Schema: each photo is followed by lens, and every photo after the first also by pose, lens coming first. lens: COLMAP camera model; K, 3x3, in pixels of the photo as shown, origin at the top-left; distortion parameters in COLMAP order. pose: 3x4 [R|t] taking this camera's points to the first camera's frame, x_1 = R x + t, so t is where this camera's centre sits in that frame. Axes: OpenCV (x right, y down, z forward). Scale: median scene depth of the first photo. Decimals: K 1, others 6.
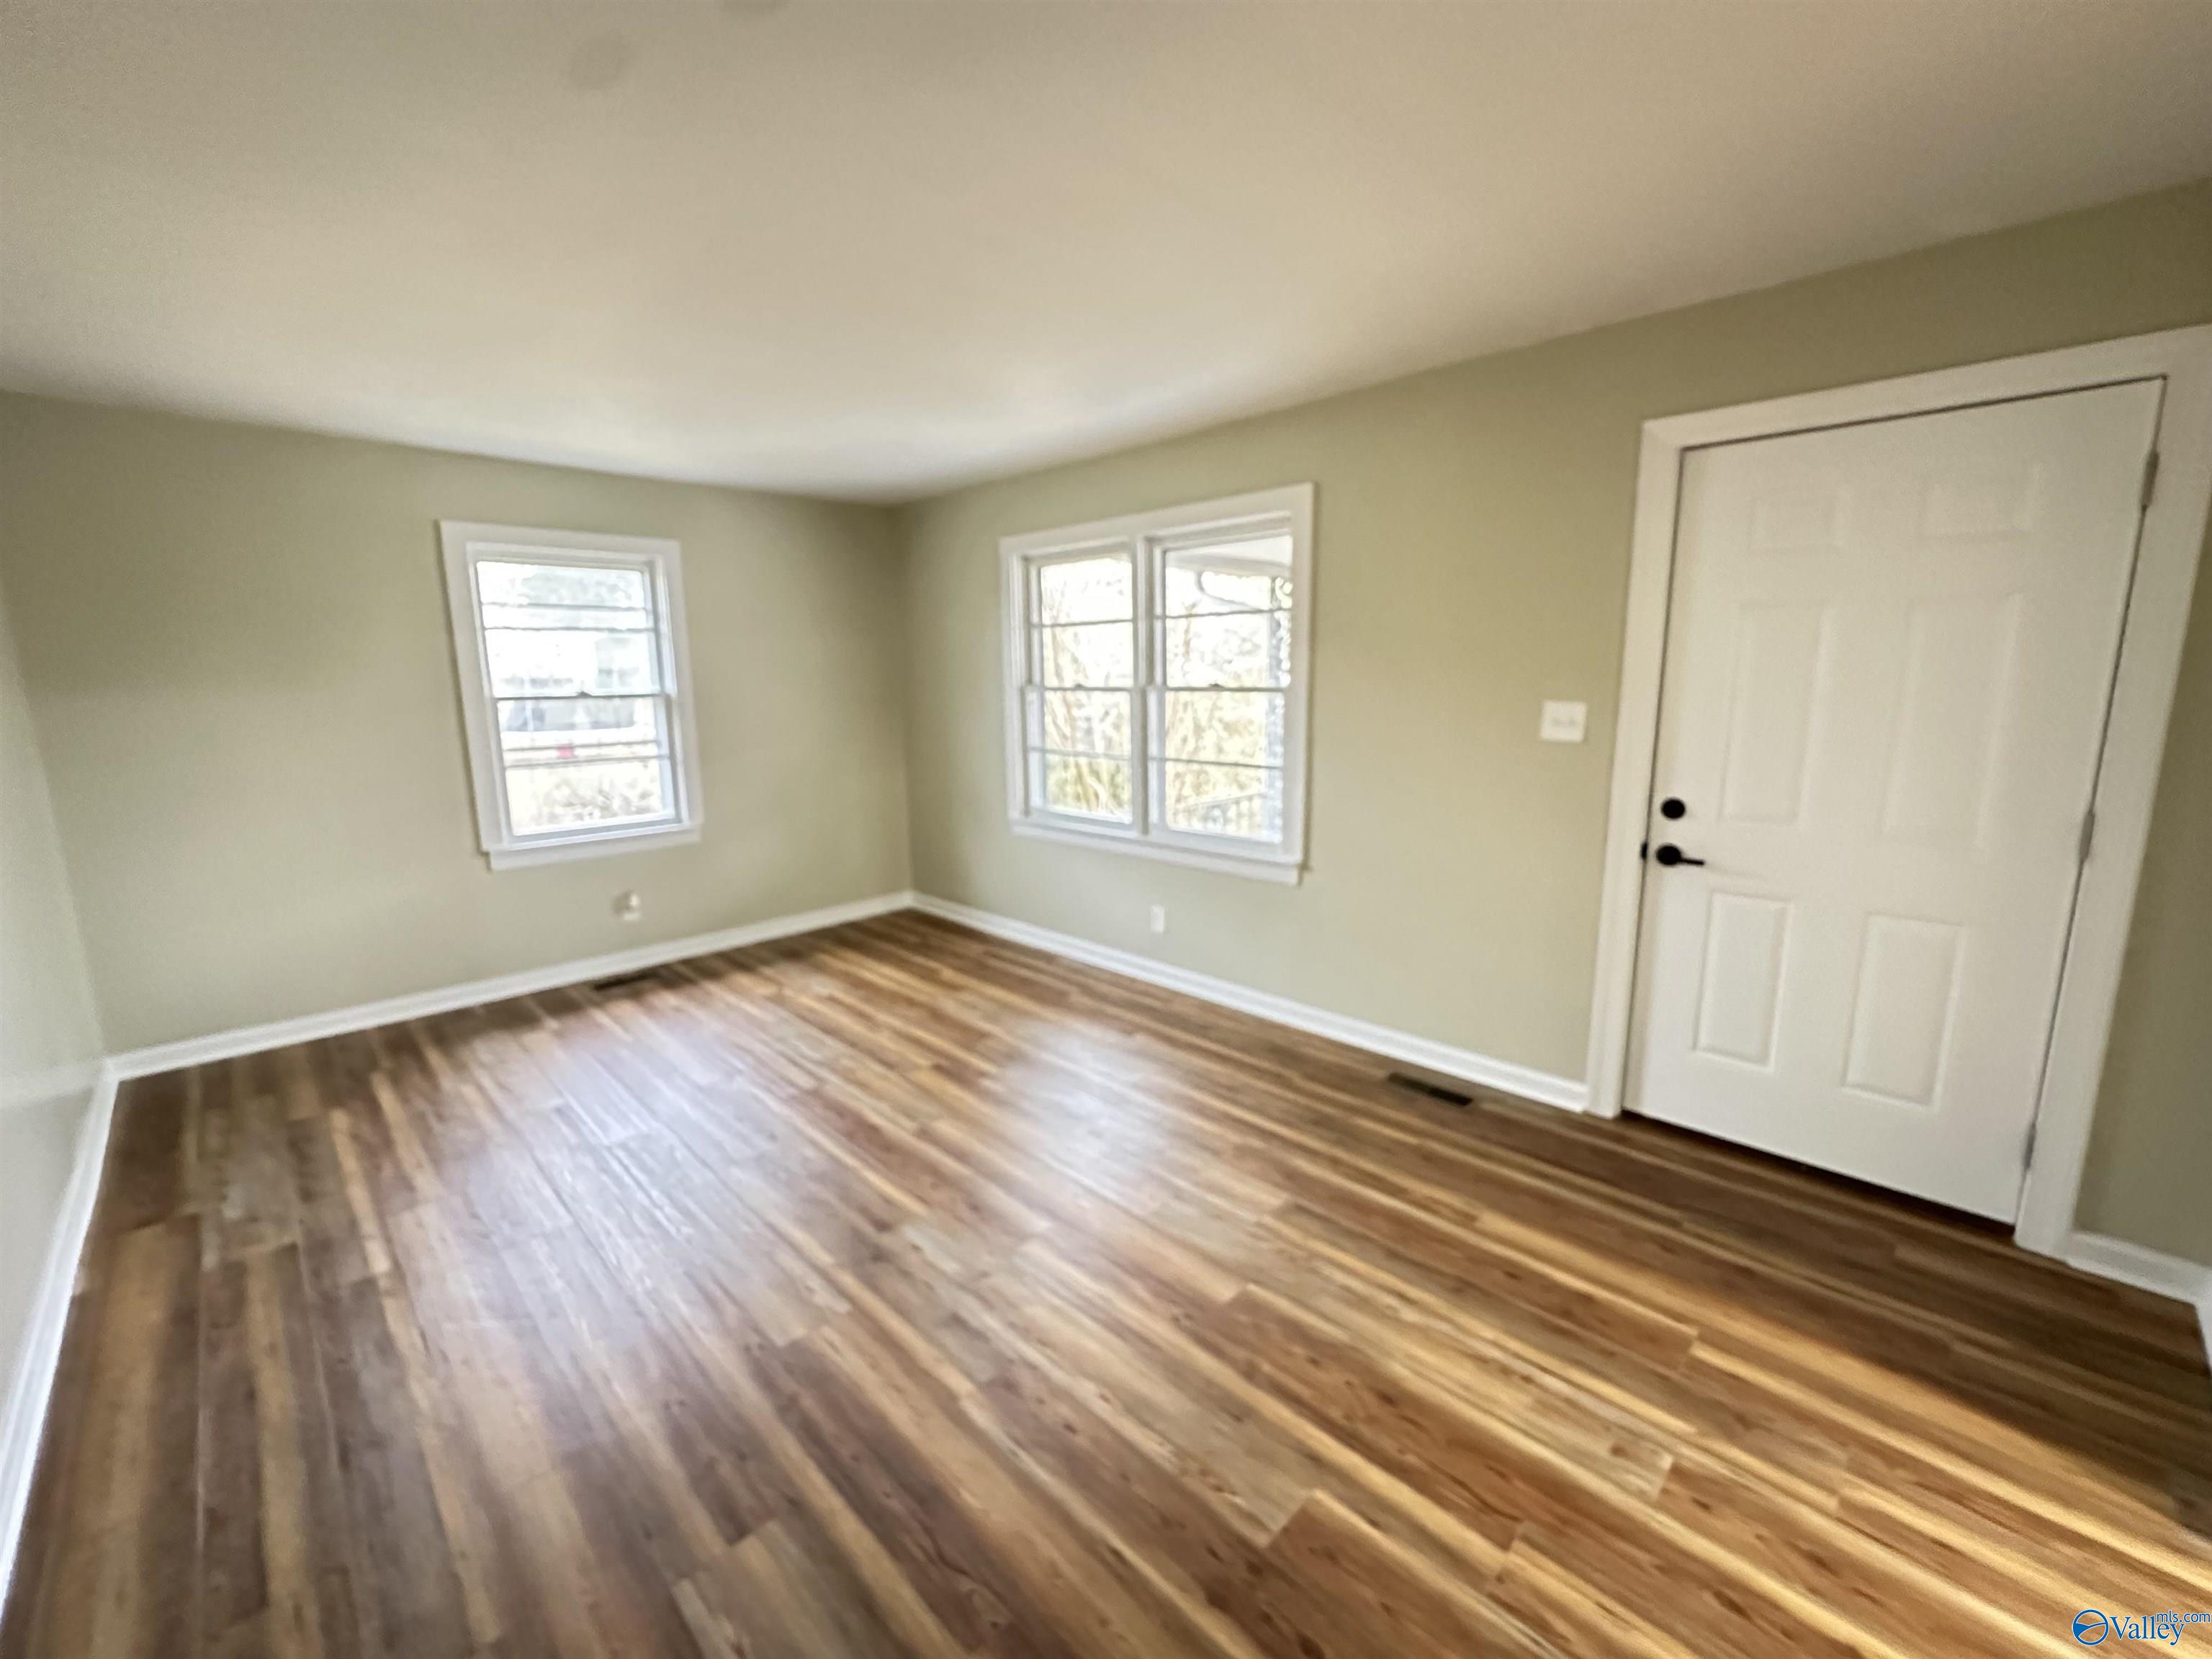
lens RADIAL K [[887.5, 0, 1114.3], [0, 887.5, 830.7], [0, 0, 1]] dist [-0.002417, 0.000380]
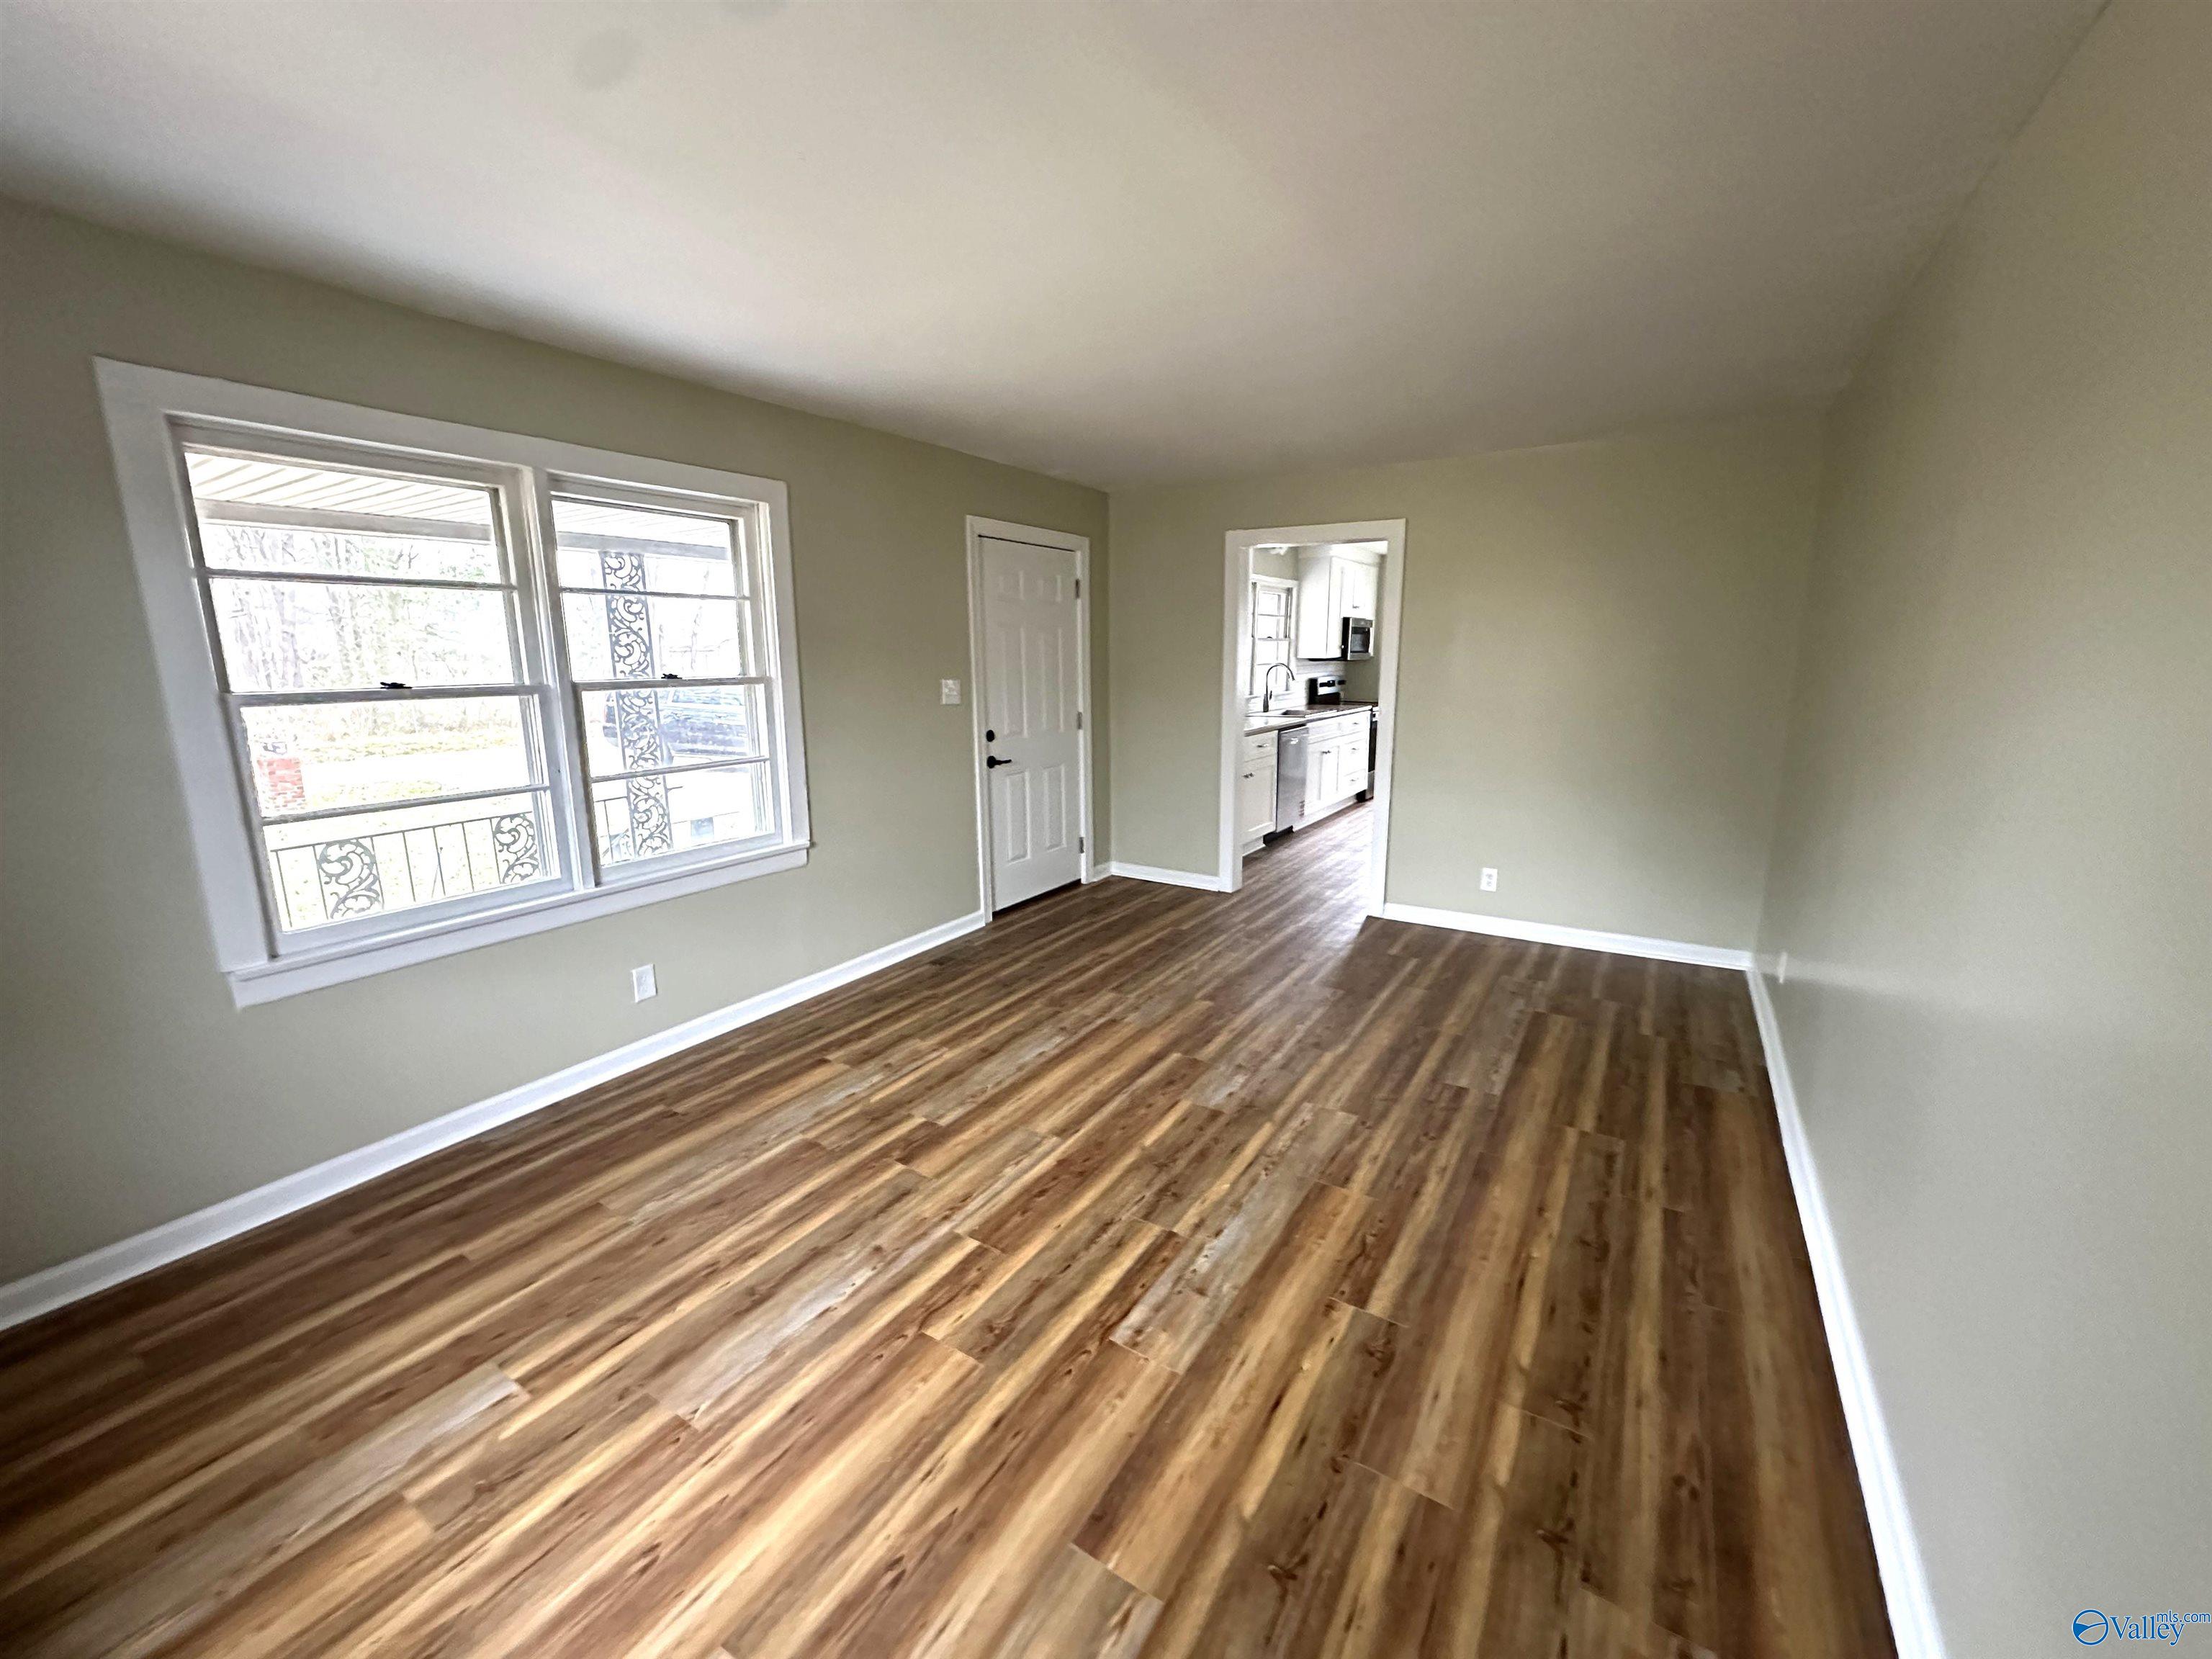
lens RADIAL K [[872.1, 0, 1078.4], [0, 872.1, 840.2], [0, 0, 1]] dist [-0.001159, 0.000122]
pose [[-0.186950, -0.191481, 0.963527, -1.065267], [0.189066, 0.955470, 0.226564, -0.175136], [-0.964004, 0.224526, -0.142423, 1.039570]]
